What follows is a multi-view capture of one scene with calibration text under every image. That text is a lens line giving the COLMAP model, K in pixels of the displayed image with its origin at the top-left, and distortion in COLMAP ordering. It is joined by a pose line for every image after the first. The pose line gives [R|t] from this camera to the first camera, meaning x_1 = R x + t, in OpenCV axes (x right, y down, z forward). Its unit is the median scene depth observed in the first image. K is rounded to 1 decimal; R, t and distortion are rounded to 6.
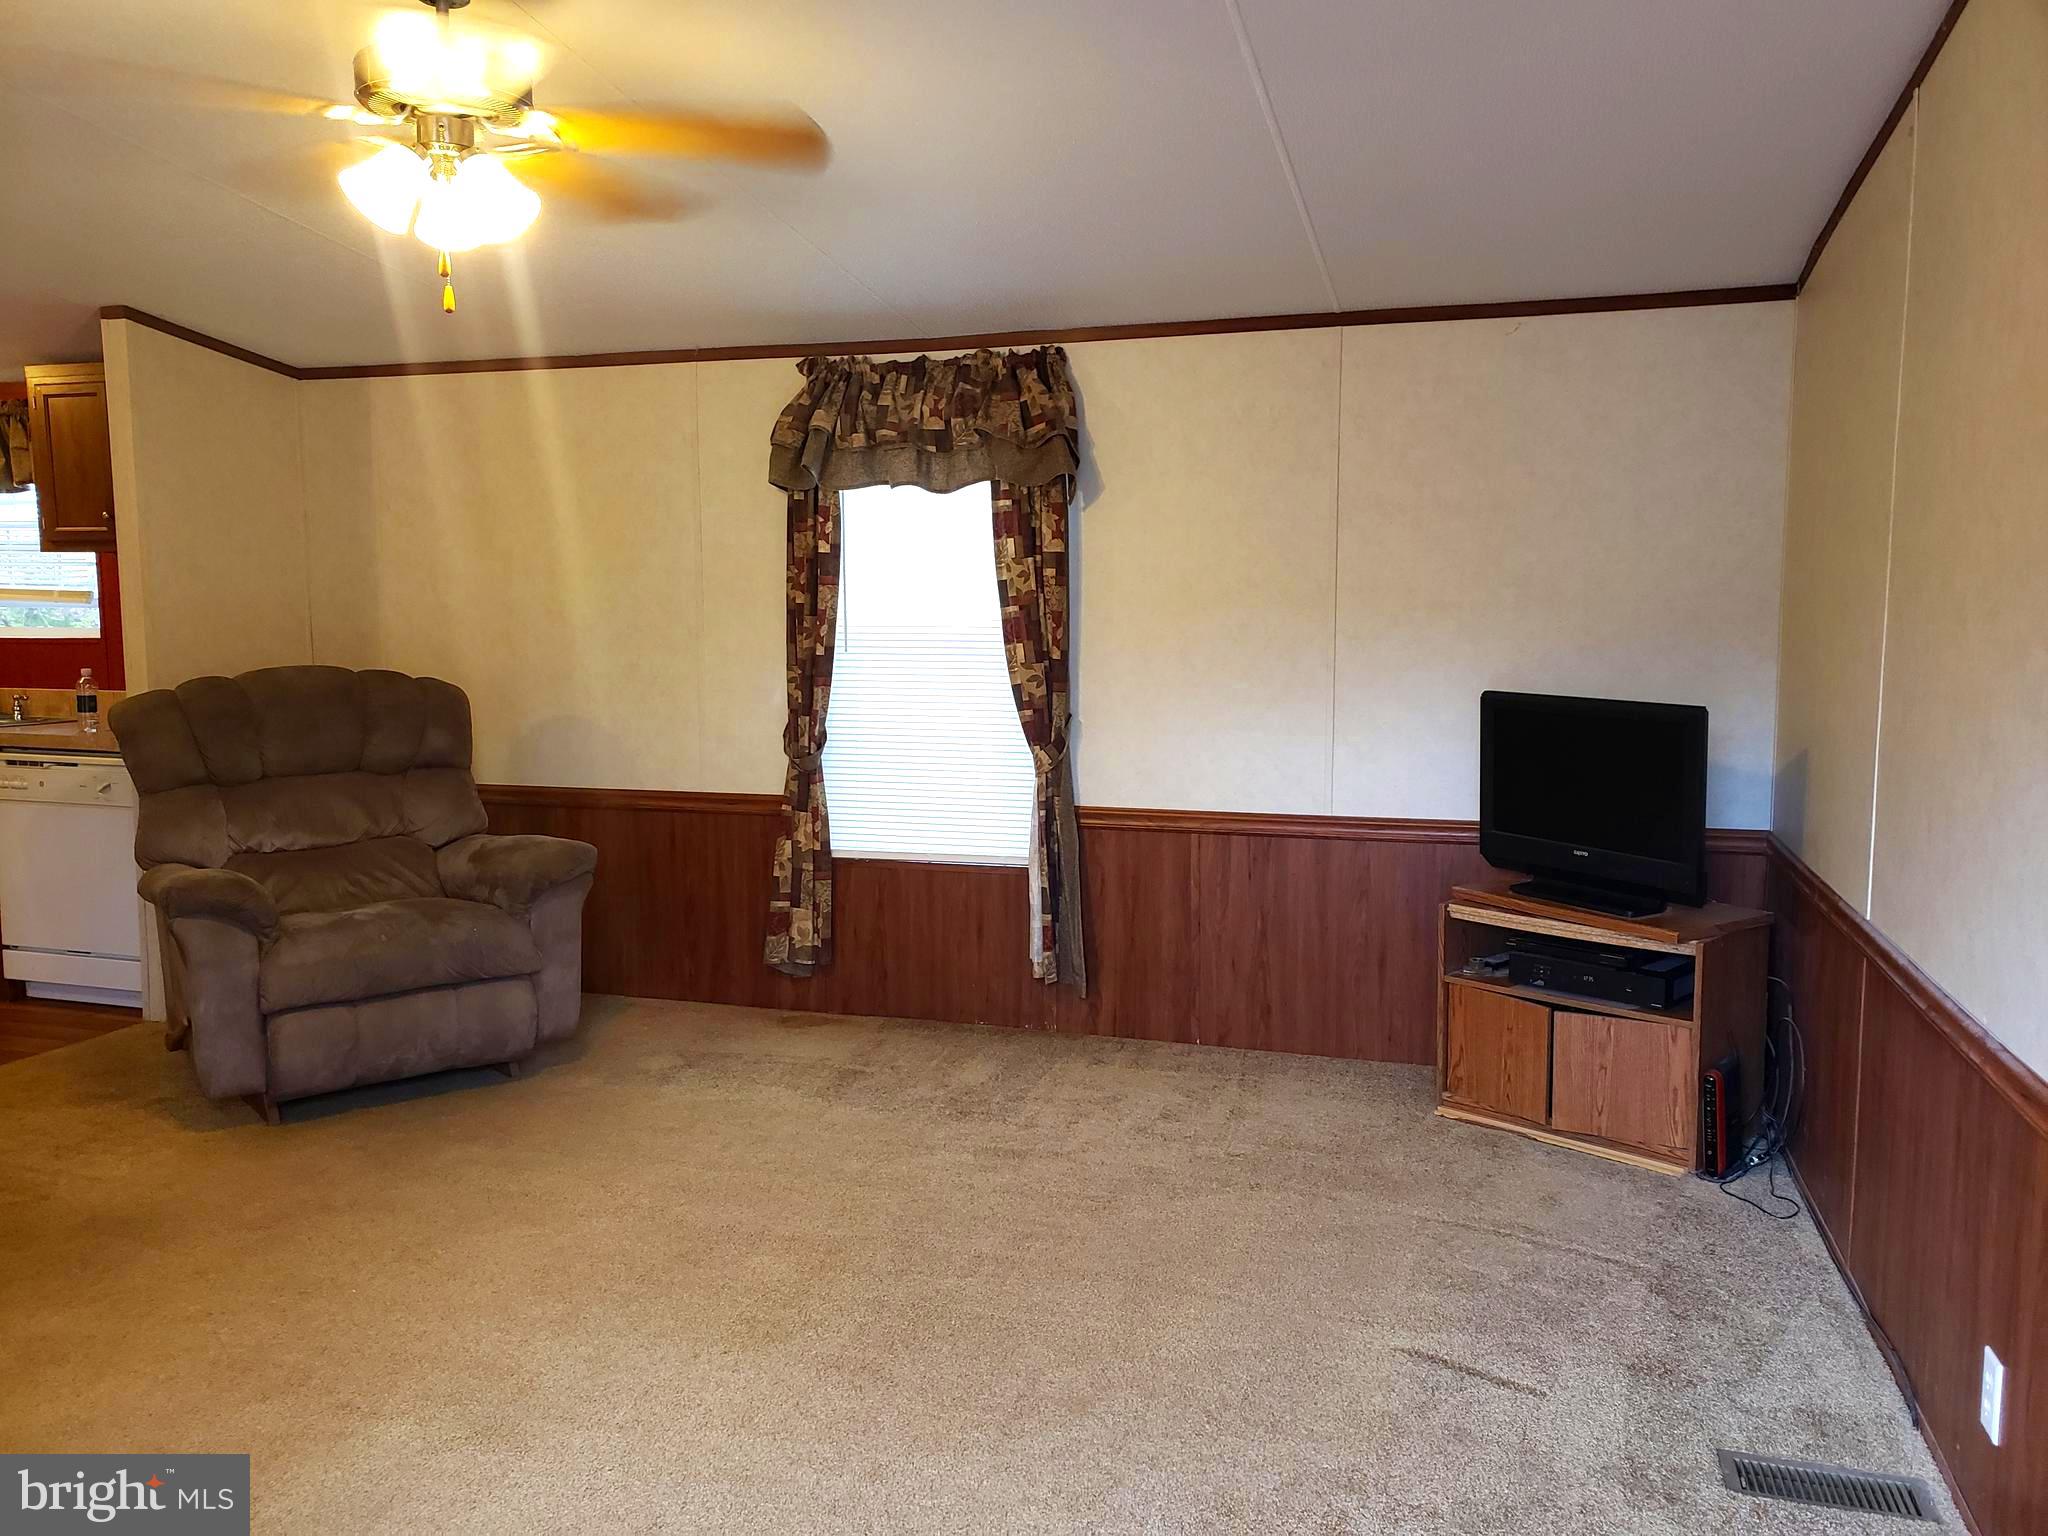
lens RADIAL K [[1606.0, 0, 1022.9], [0, 1606.0, 762.0], [0, 0, 1]] dist [0.038371, -0.044273]
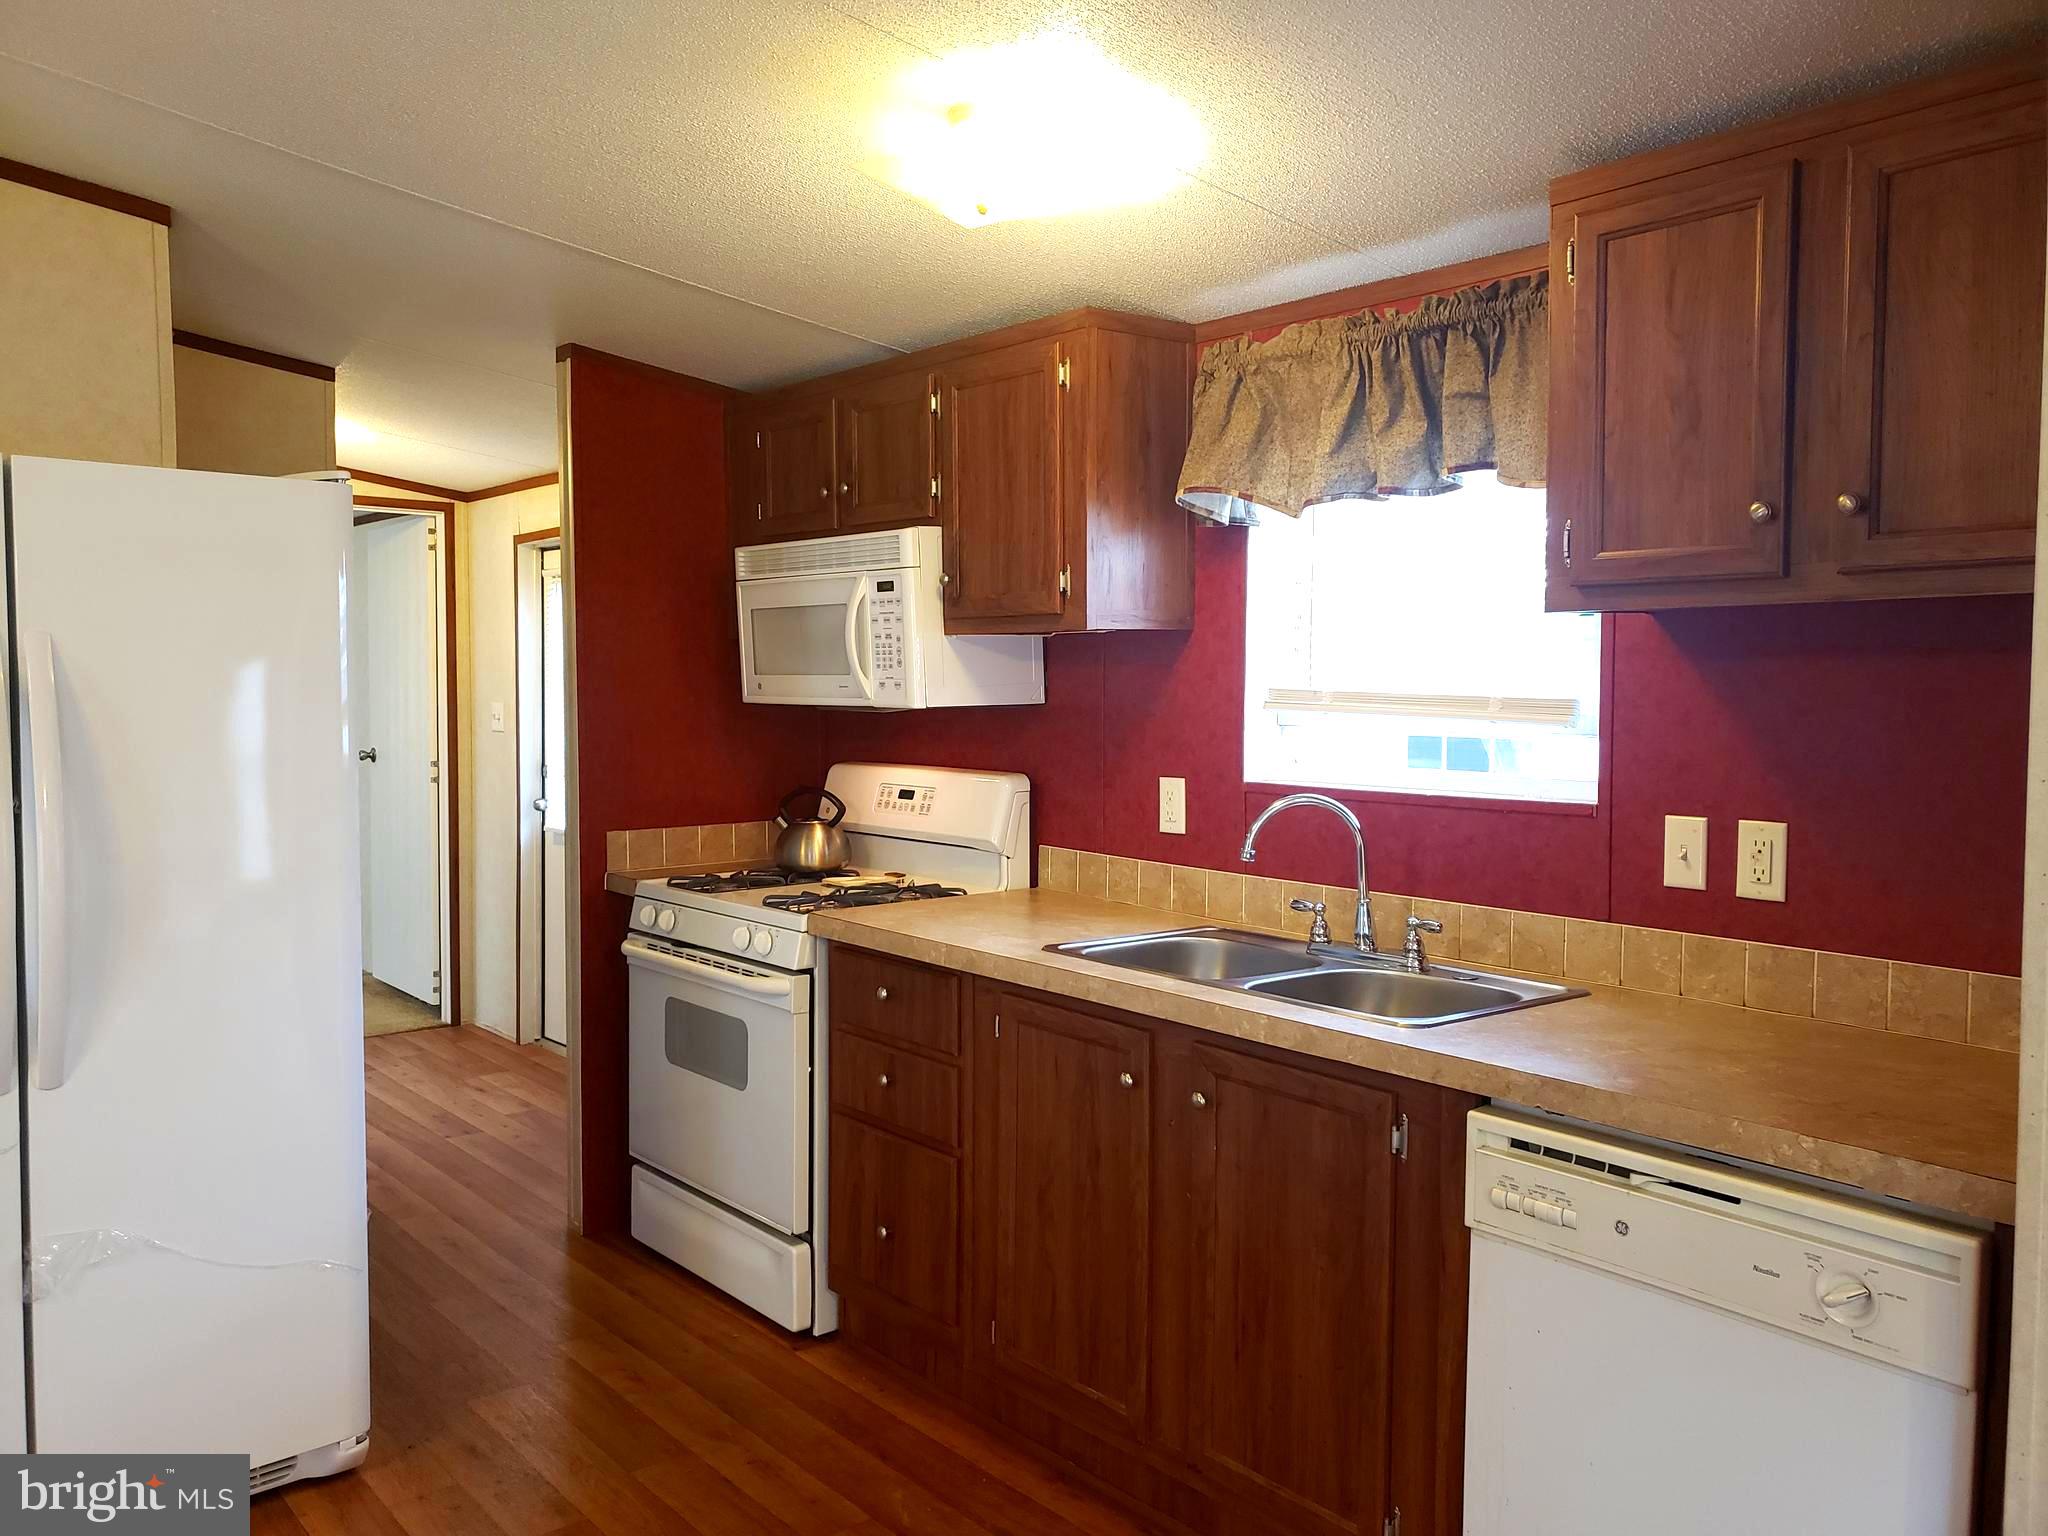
lens RADIAL K [[1606.0, 0, 973.4], [0, 1606.0, 754.1], [0, 0, 1]] dist [0.038371, -0.044273]
pose [[0.826942, 0.027902, -0.561594, -0.622362], [-0.059604, 0.997491, -0.038208, -0.085280], [0.559119, 0.065069, 0.826530, 0.716989]]
